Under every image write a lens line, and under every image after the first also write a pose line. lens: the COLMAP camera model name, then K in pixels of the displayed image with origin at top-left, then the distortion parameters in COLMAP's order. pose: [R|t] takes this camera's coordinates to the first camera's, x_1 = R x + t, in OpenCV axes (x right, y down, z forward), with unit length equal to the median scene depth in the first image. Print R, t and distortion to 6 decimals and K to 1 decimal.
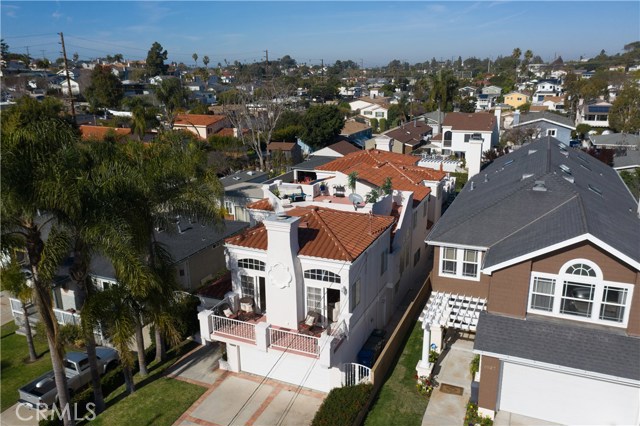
lens RADIAL K [[504.6, 0, 320.0], [0, 504.6, 213.0], [0, 0, 1]] dist [0.005065, 0.001221]
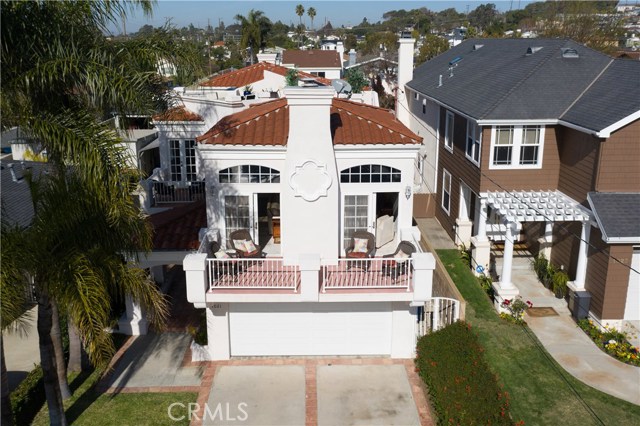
lens RADIAL K [[581.6, 0, 319.9], [0, 581.6, 184.2], [0, 0, 1]] dist [-0.003640, -0.000488]
pose [[0.909918, -0.089181, 0.405089, -0.339937], [0.101892, 0.994747, -0.009875, 0.129750], [-0.402080, 0.050260, 0.914224, 0.320094]]
